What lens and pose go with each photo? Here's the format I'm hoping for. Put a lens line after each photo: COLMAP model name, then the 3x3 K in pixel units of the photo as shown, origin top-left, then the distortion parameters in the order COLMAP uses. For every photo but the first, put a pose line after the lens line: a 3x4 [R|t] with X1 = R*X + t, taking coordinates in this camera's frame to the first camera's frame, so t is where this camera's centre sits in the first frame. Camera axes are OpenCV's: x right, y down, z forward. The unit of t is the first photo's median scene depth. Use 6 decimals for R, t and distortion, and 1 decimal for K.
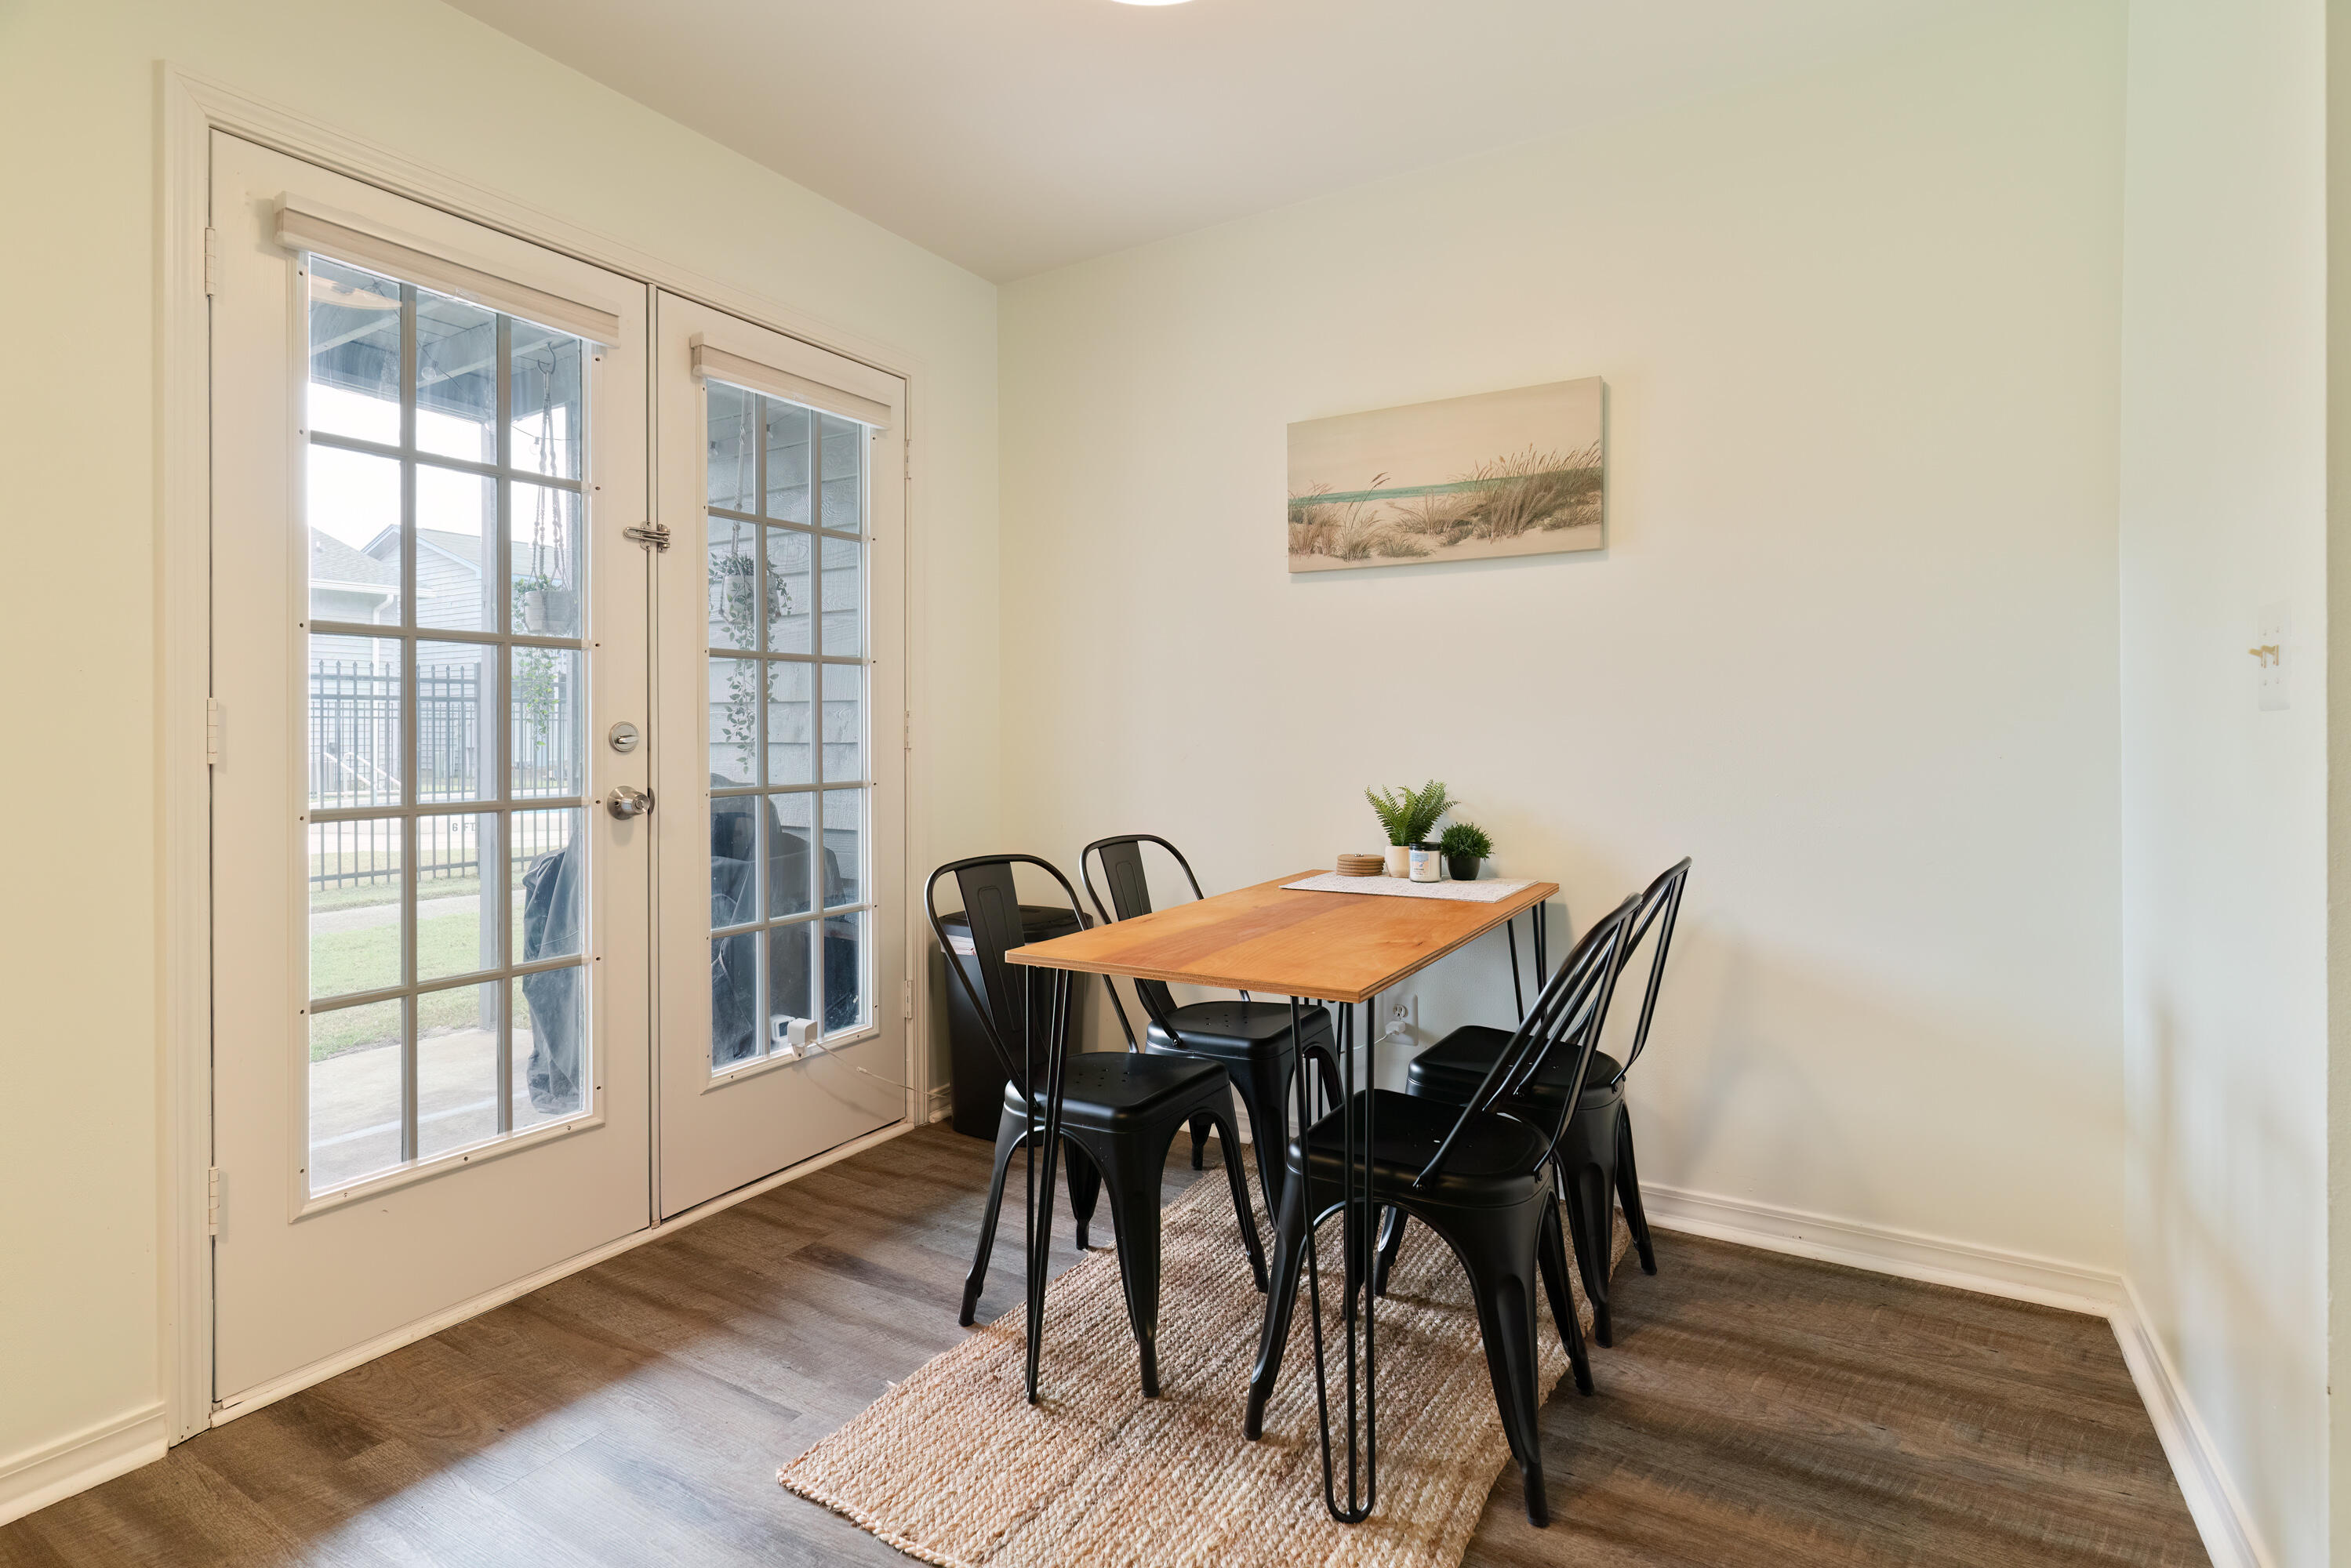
lens RADIAL K [[1117.9, 0, 1165.6], [0, 1117.9, 730.3], [0, 0, 1]] dist [0.000680, 0.001516]
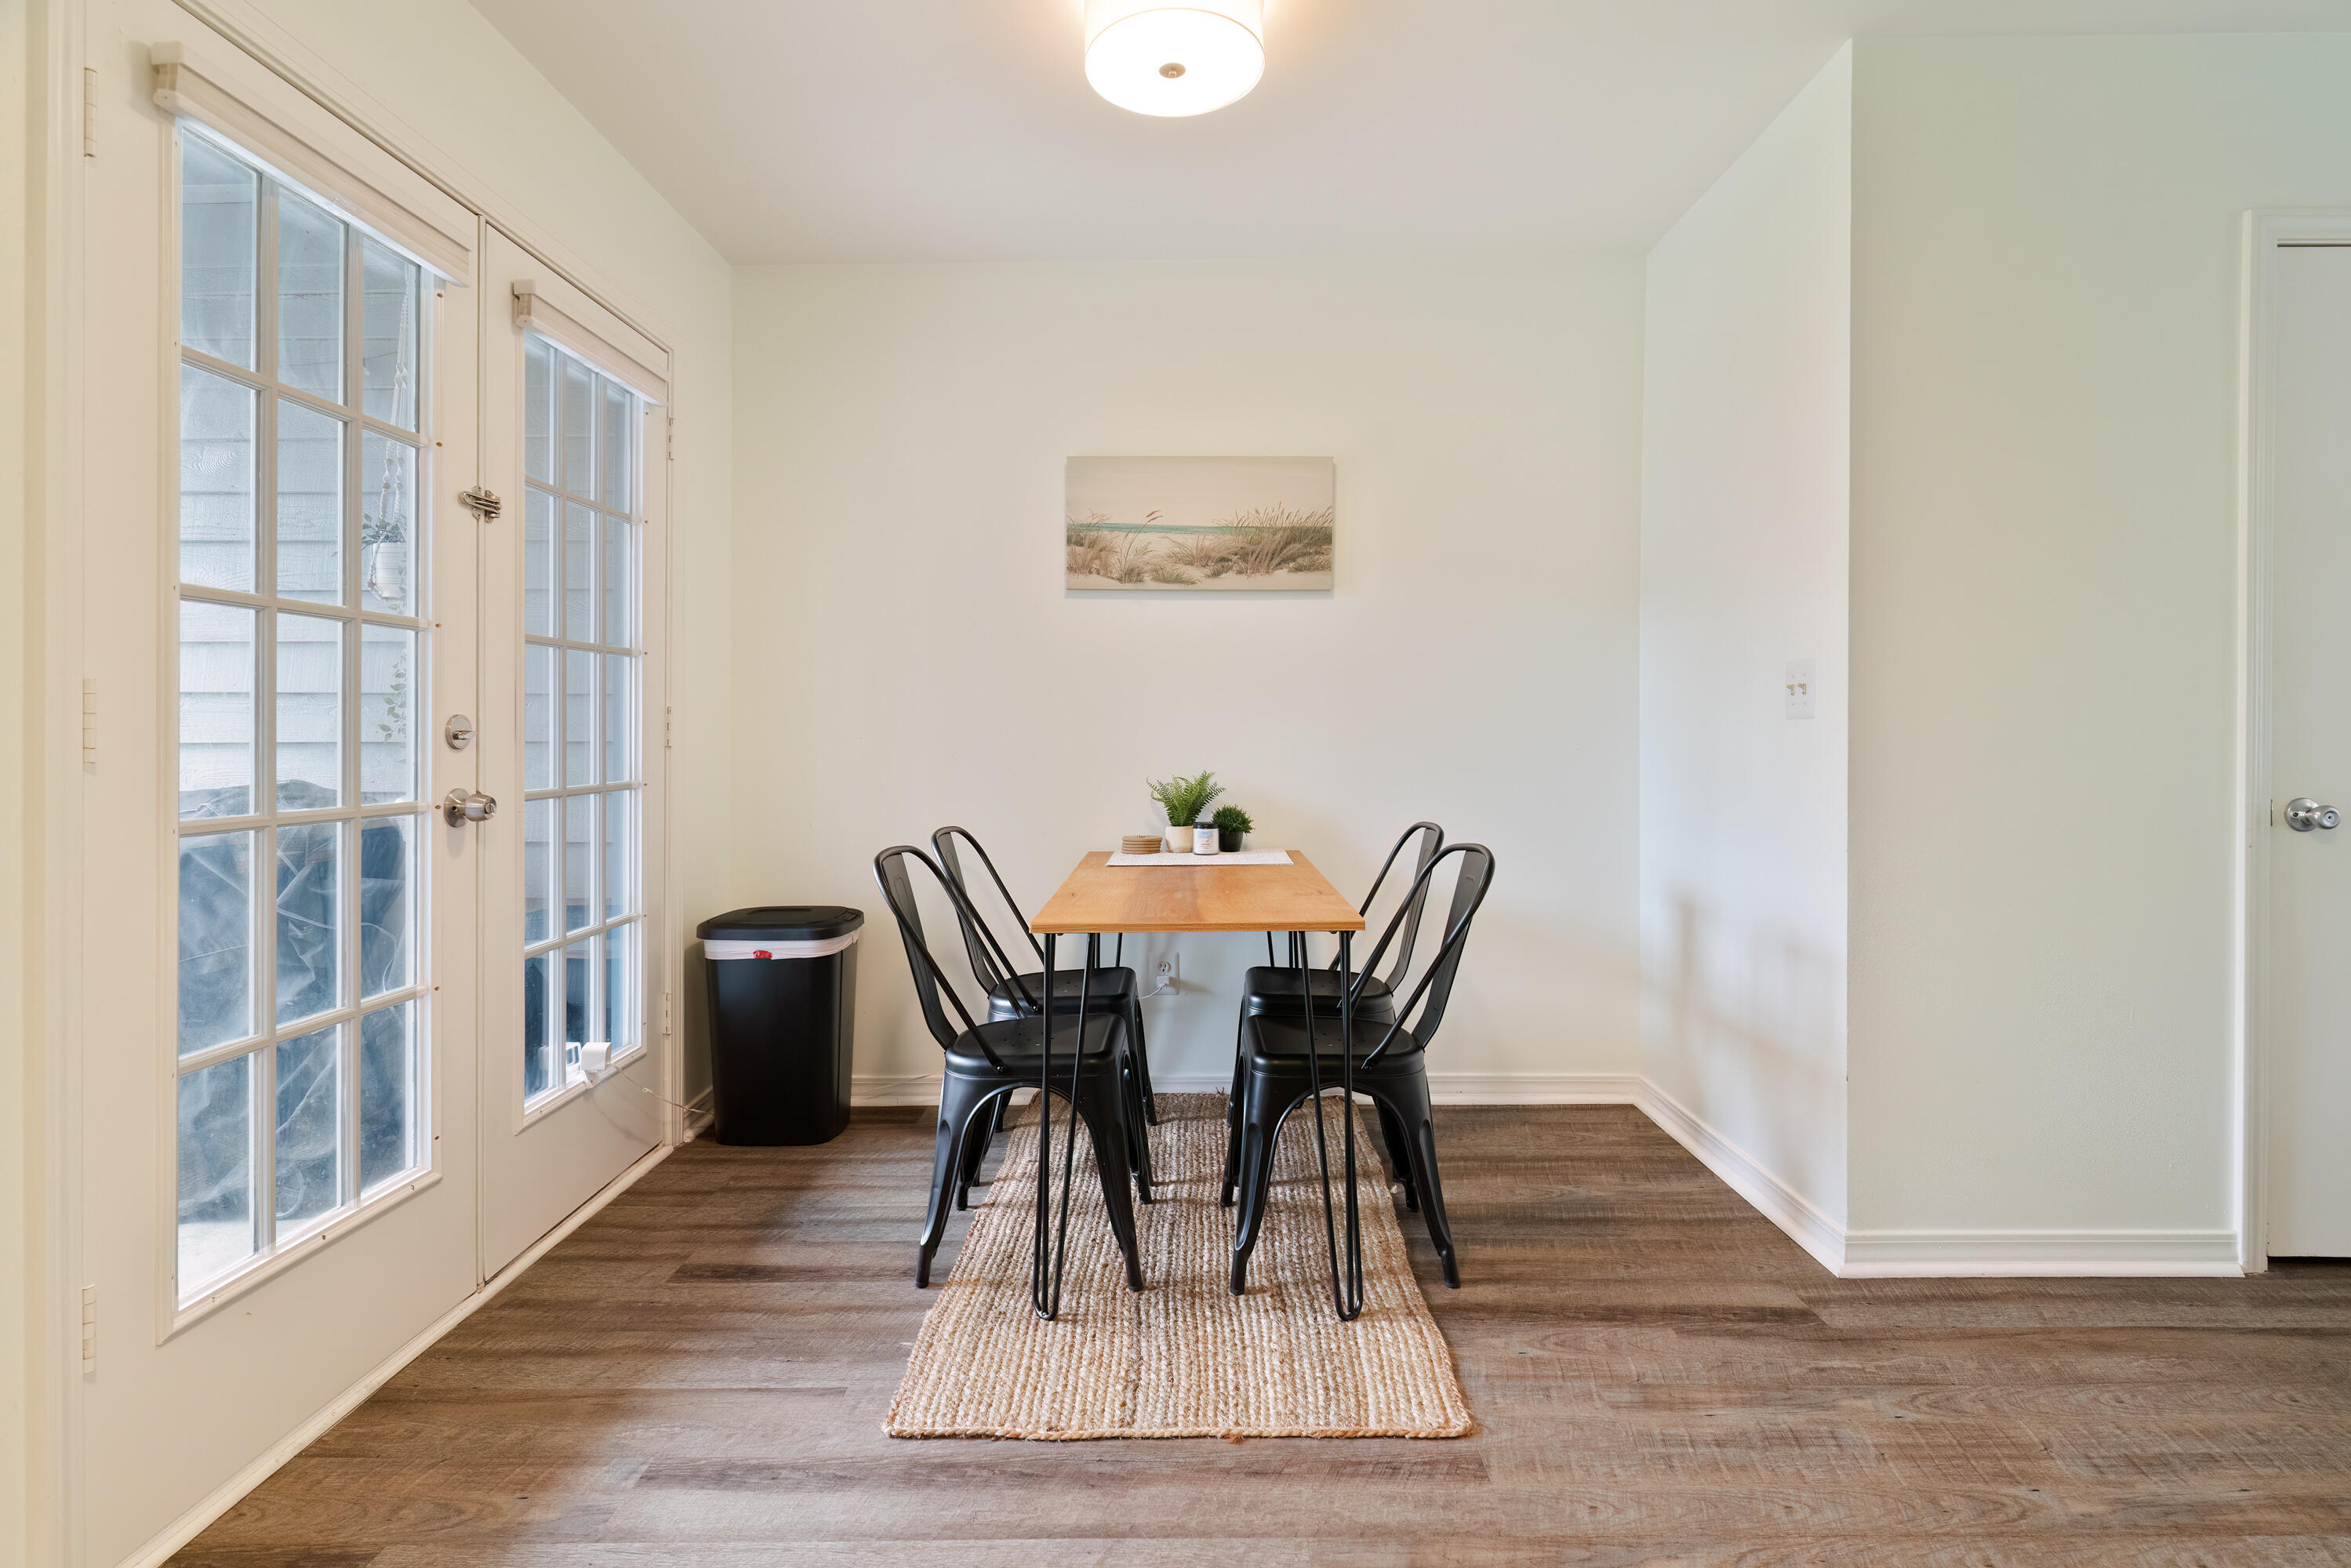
lens RADIAL K [[1117.9, 0, 1167.9], [0, 1117.9, 732.4], [0, 0, 1]] dist [0.000680, 0.001516]
pose [[0.866056, 0.003942, 0.499932, -0.442772], [-0.003463, 0.999992, -0.001885, 0.006147], [-0.499936, -0.000099, 0.866063, -0.030338]]
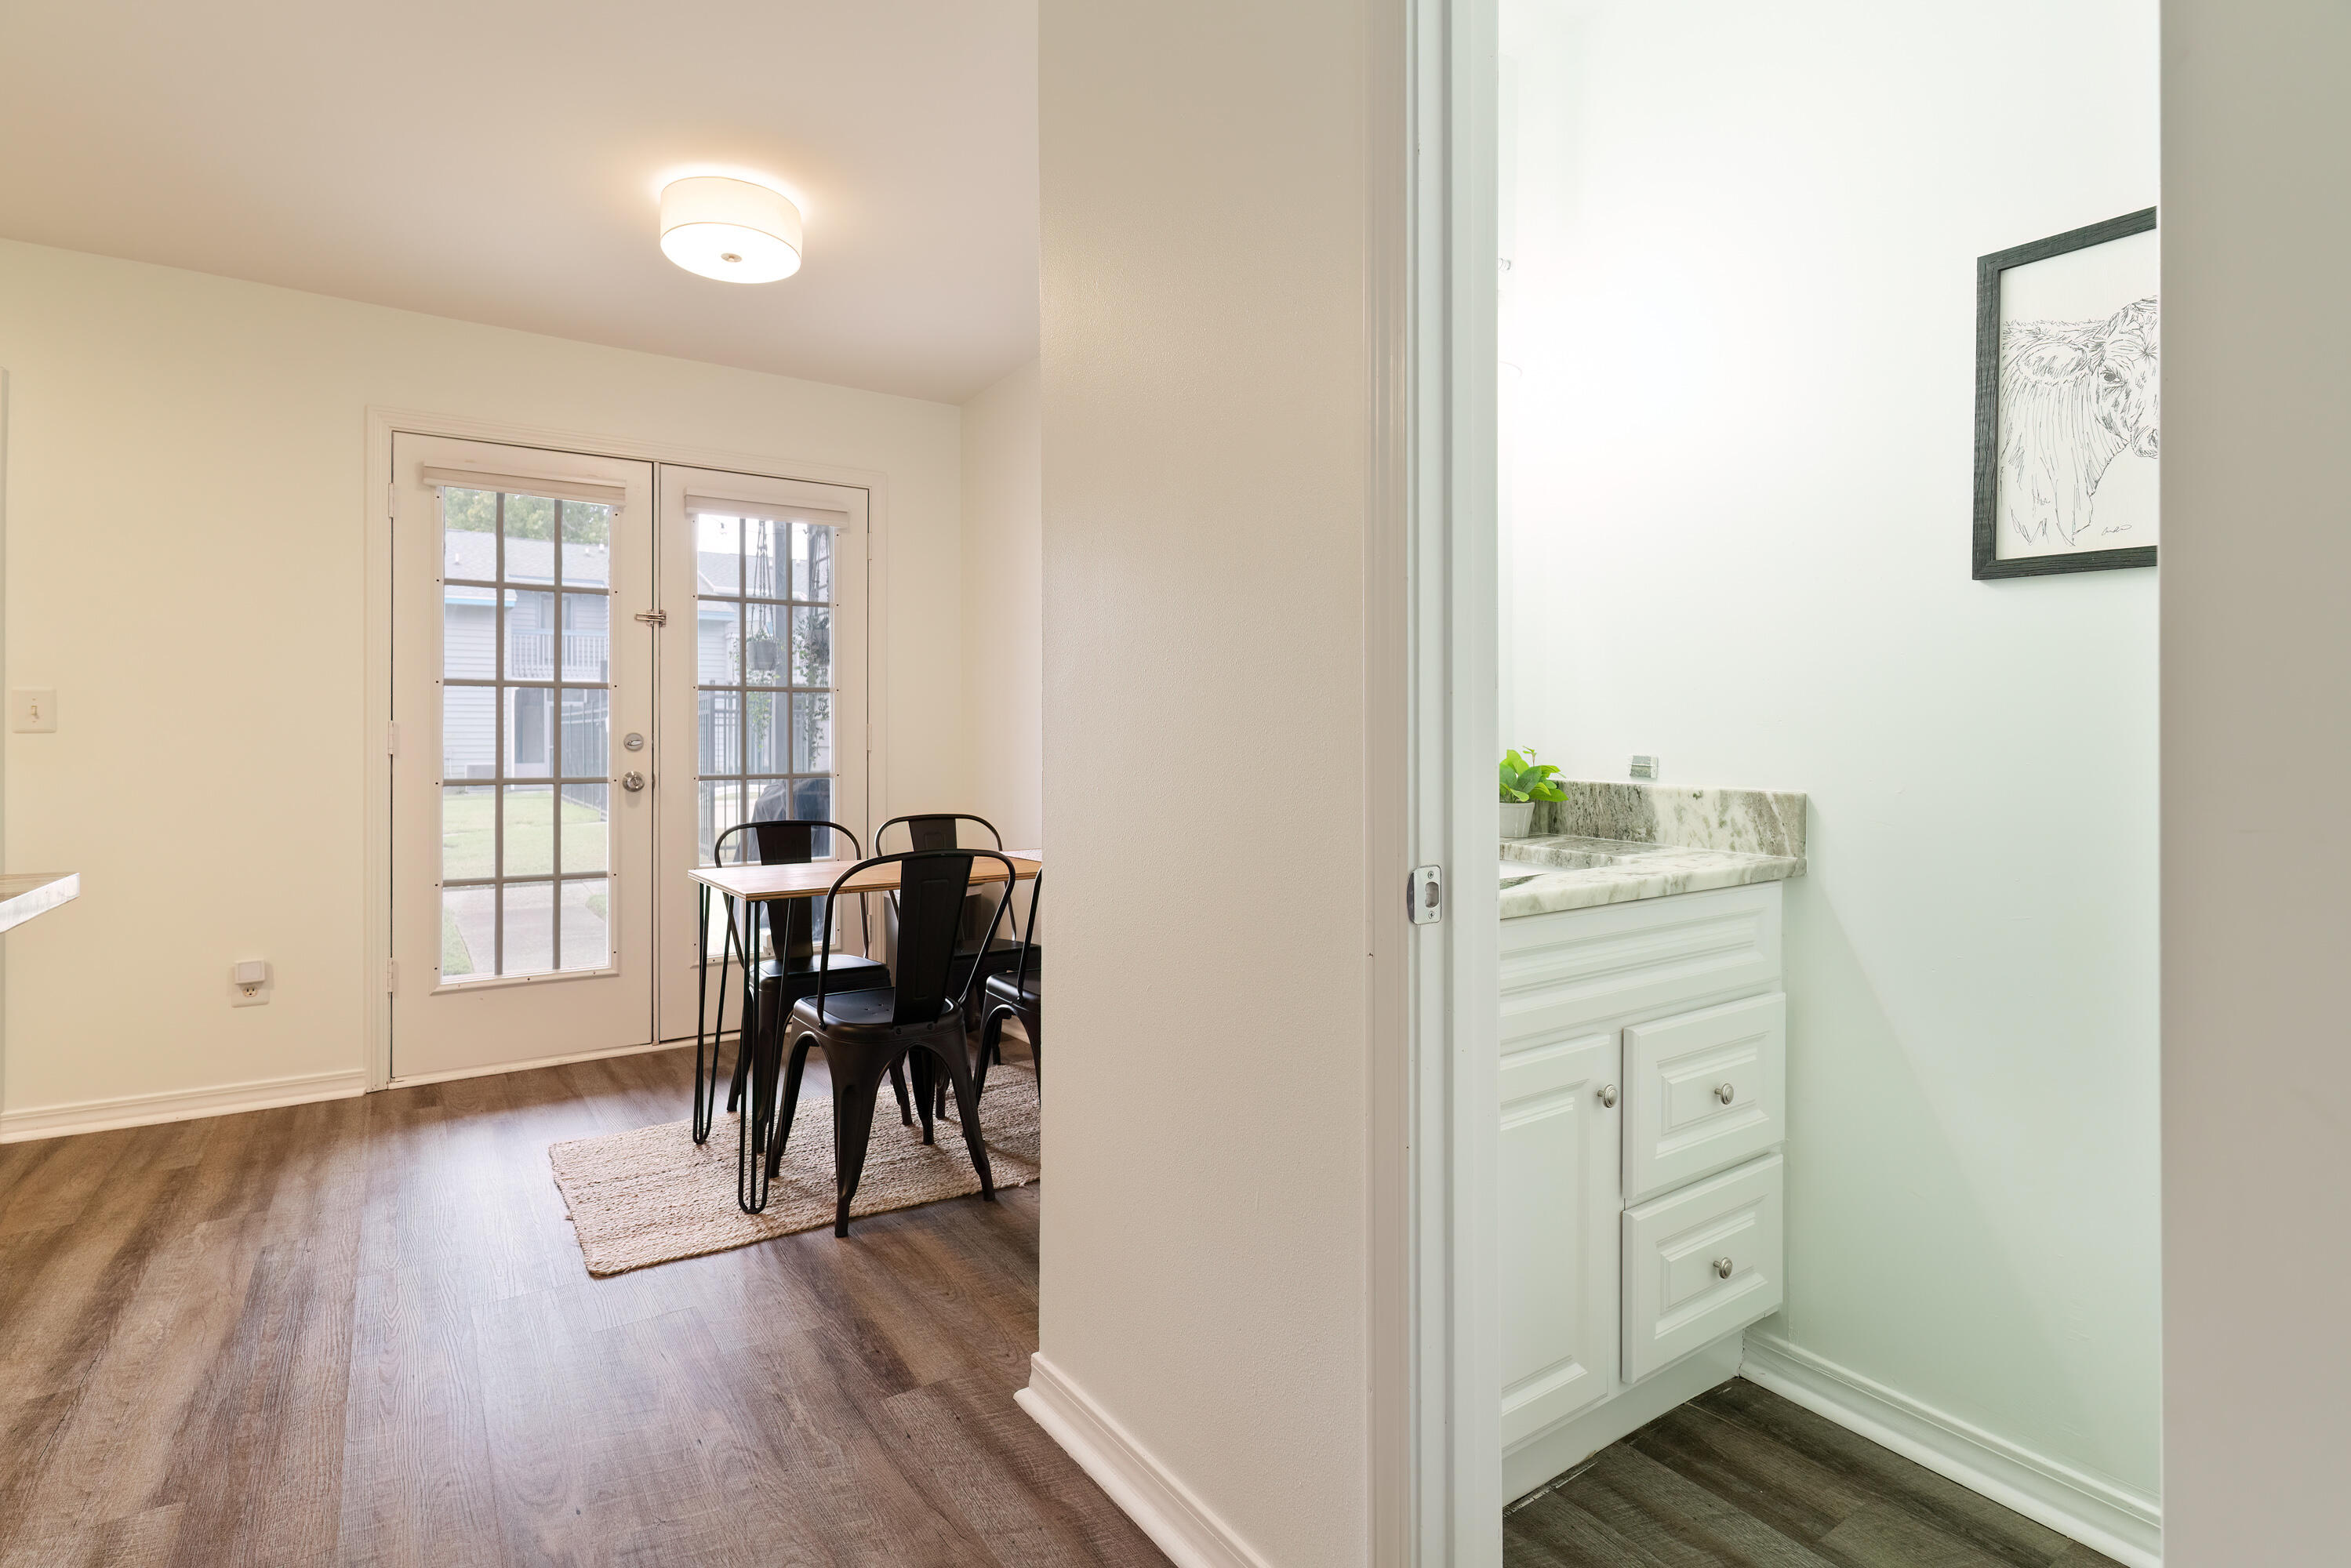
lens RADIAL K [[1117.9, 0, 1147.4], [0, 1117.9, 728.1], [0, 0, 1]] dist [0.000680, 0.001516]
pose [[0.905715, -0.000490, -0.423887, 0.897115], [-0.003476, 0.999957, -0.008583, -0.002325], [0.423873, 0.009247, 0.905674, -0.168579]]
